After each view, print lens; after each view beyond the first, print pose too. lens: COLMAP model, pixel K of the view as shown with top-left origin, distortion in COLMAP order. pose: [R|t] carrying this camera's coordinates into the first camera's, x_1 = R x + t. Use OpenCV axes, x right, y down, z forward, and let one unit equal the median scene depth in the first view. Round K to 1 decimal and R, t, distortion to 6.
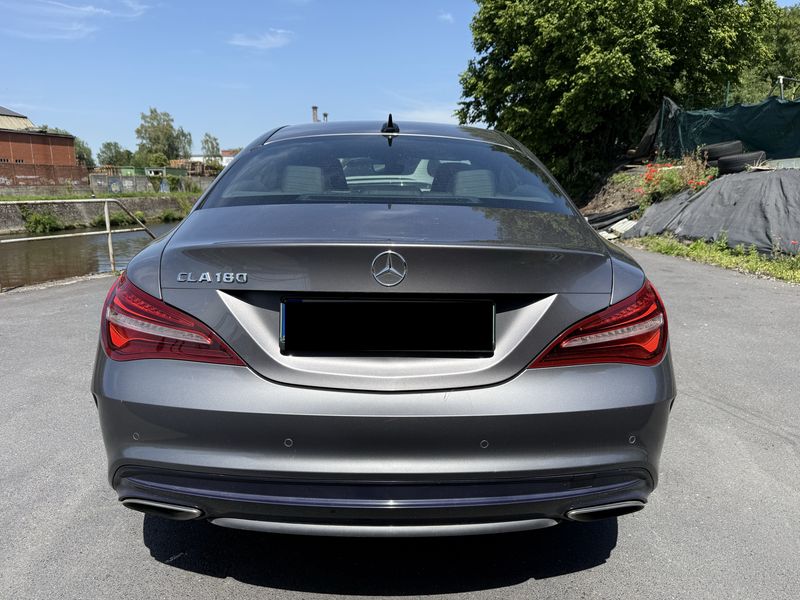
lens RADIAL K [[577.1, 0, 398.6], [0, 577.1, 301.6], [0, 0, 1]] dist [0.025687, -0.012505]
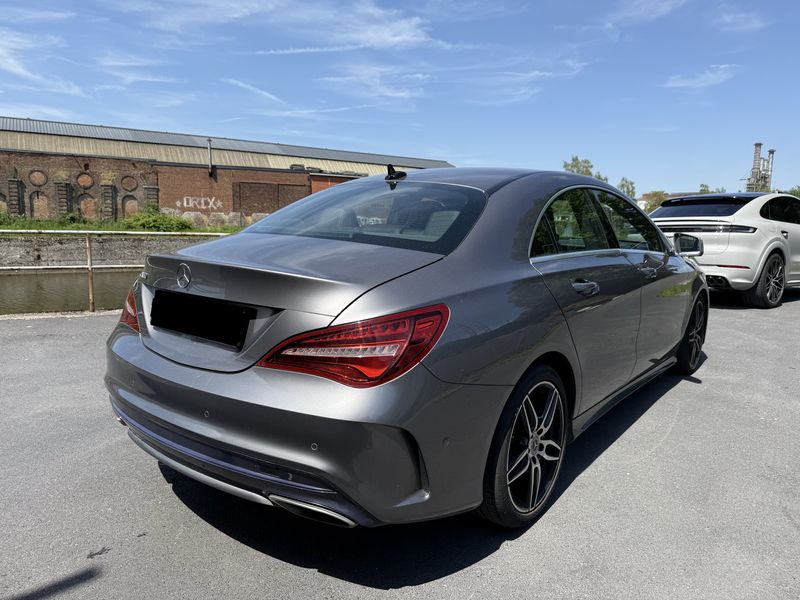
lens RADIAL K [[577.1, 0, 395.9], [0, 577.1, 296.3], [0, 0, 1]] dist [0.025687, -0.012505]
pose [[0.780892, 0.096489, -0.617169, 0.112354], [-0.146601, 0.988713, -0.030915, -0.003490], [0.607220, 0.114619, 0.786223, 0.017557]]
